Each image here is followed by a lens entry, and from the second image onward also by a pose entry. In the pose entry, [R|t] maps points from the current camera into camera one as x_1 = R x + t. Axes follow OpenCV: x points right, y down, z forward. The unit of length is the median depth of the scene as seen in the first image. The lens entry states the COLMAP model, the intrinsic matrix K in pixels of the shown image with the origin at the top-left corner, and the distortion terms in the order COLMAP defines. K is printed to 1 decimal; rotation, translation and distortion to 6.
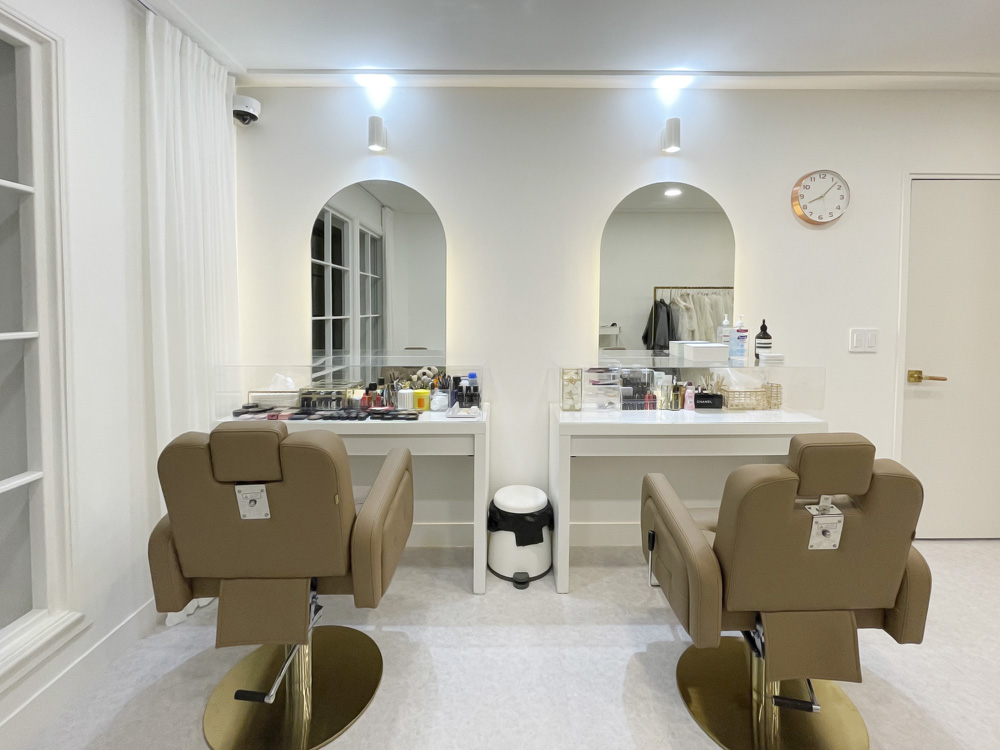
lens RADIAL K [[434.9, 0, 500.8], [0, 434.9, 335.7], [0, 0, 1]] dist [-0.011292, -0.000156]
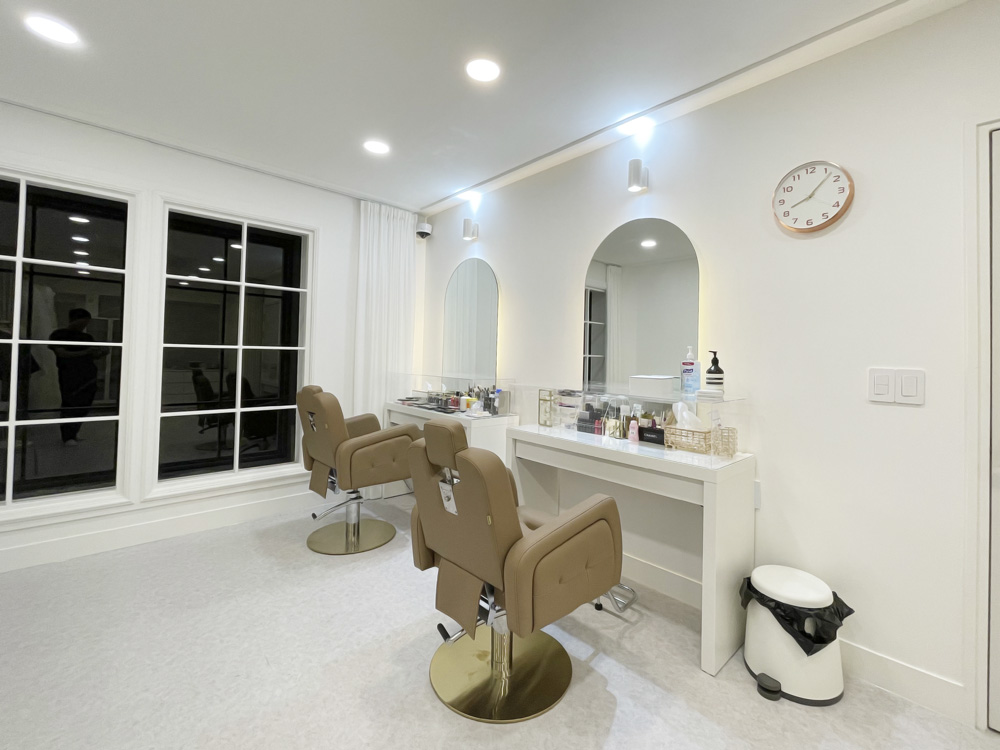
lens RADIAL K [[430.1, 0, 519.3], [0, 430.1, 355.7], [0, 0, 1]] dist [-0.001588, -0.000389]
pose [[0.691568, 0.016082, -0.722133, 0.959879], [-0.070945, 0.996430, -0.045752, 0.038899], [0.718819, 0.082872, 0.690240, 0.111740]]
